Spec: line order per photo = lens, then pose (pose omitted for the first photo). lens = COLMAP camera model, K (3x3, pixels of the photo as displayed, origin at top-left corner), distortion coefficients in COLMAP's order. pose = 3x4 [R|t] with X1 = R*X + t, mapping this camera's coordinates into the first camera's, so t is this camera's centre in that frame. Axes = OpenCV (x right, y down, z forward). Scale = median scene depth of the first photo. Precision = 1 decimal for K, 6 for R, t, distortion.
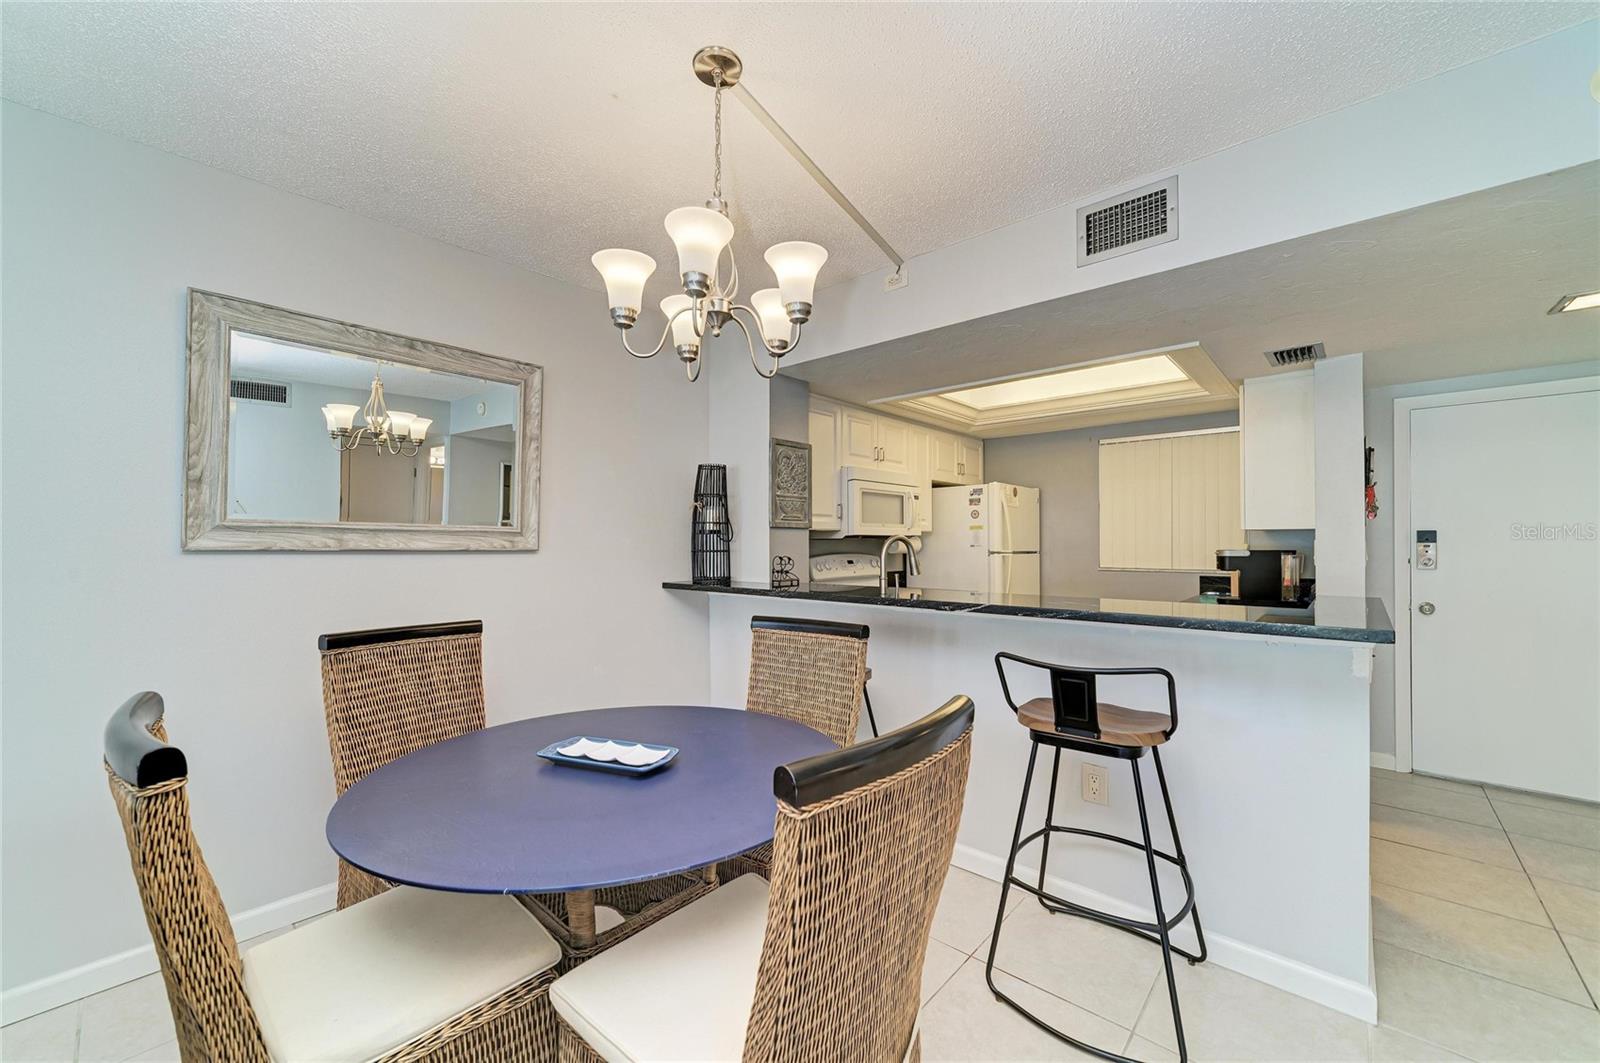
lens RADIAL K [[614.3, 0, 806.8], [0, 614.3, 539.0], [0, 0, 1]] dist [-0.023693, 0.009796]
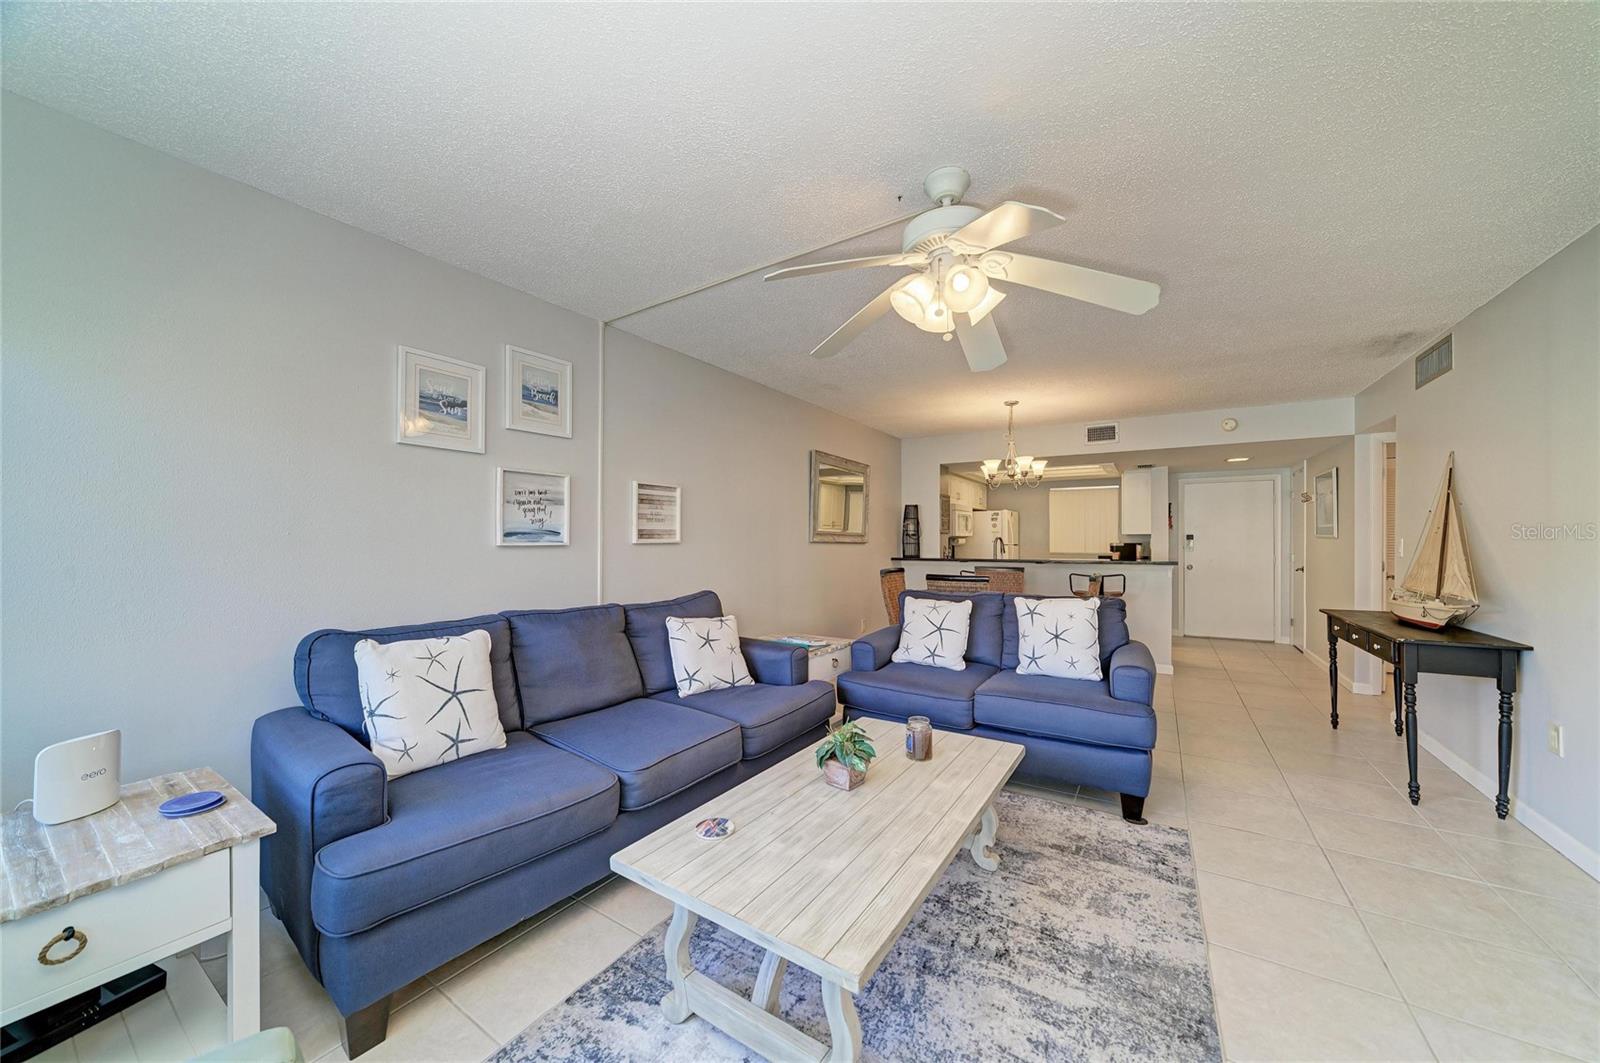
lens RADIAL K [[563.2, 0, 804.0], [0, 563.2, 540.6], [0, 0, 1]] dist [-0.021167, 0.006601]
pose [[0.984799, 0.000839, 0.173697, -0.882394], [-0.001835, 0.999983, 0.005571, -0.001003], [-0.173689, -0.005805, 0.984783, -0.926751]]
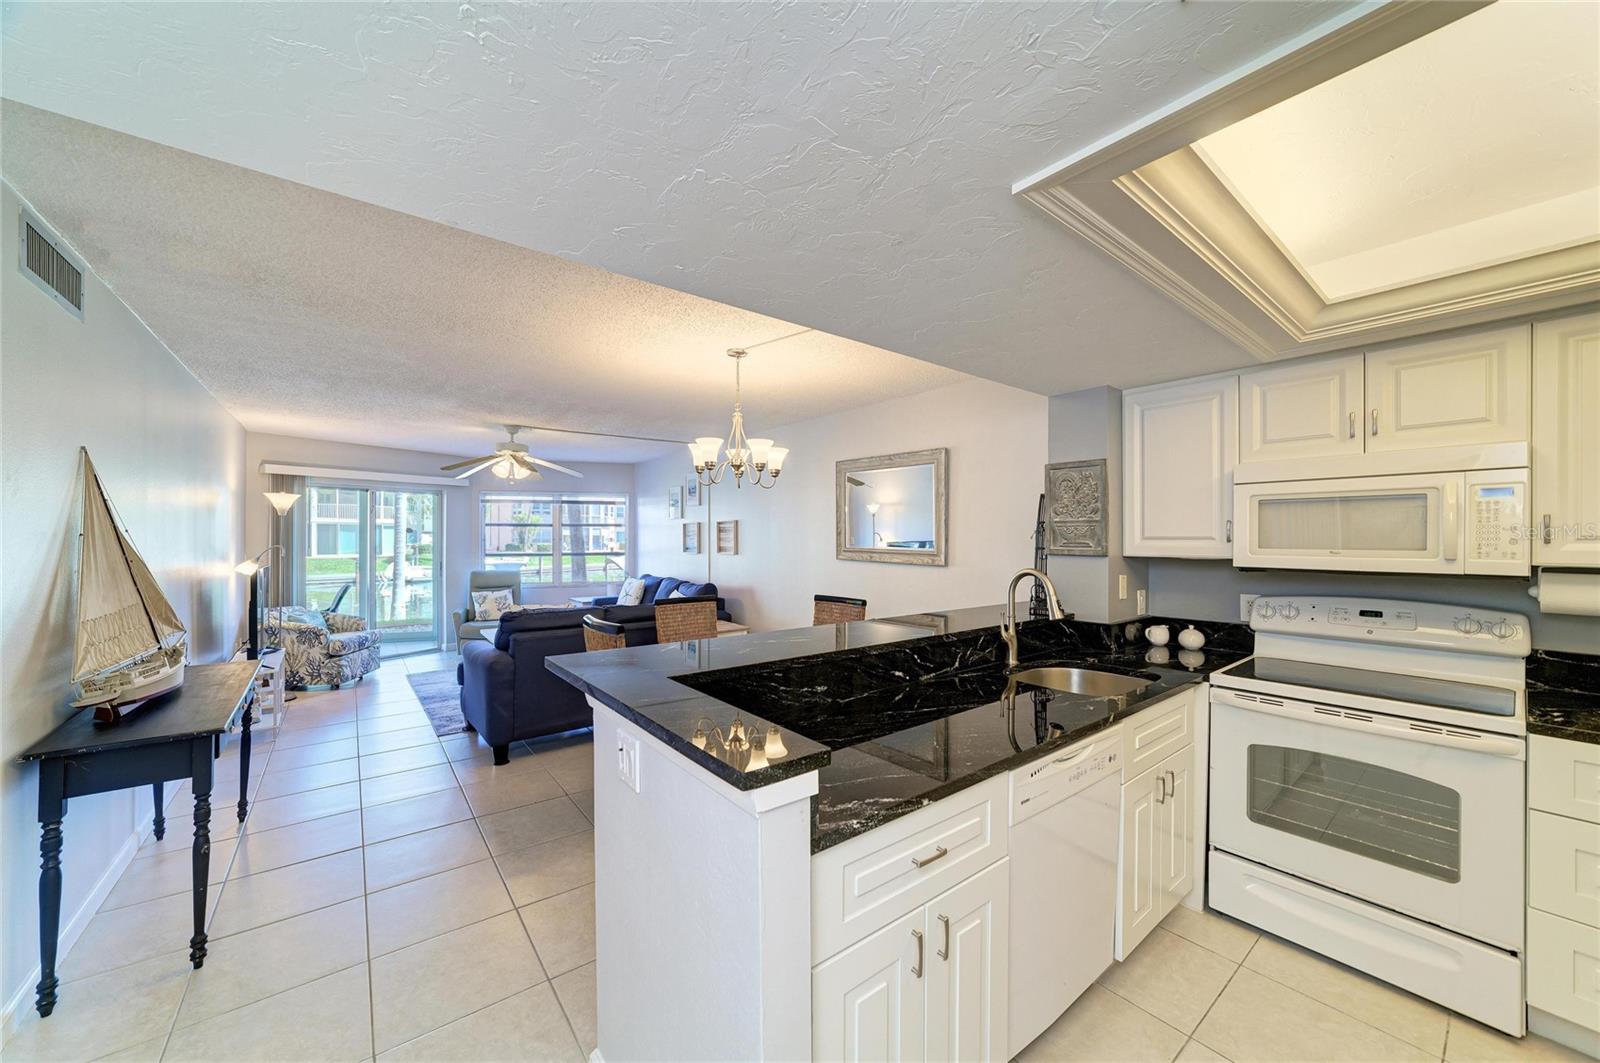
lens RADIAL K [[586.5, 0, 804.6], [0, 586.5, 537.2], [0, 0, 1]] dist [-0.023459, 0.007487]
pose [[-0.165438, 0.001166, -0.986220, 0.893341], [0.002967, 0.999995, 0.000685, -0.046557], [0.986216, -0.002813, -0.165440, 0.733952]]
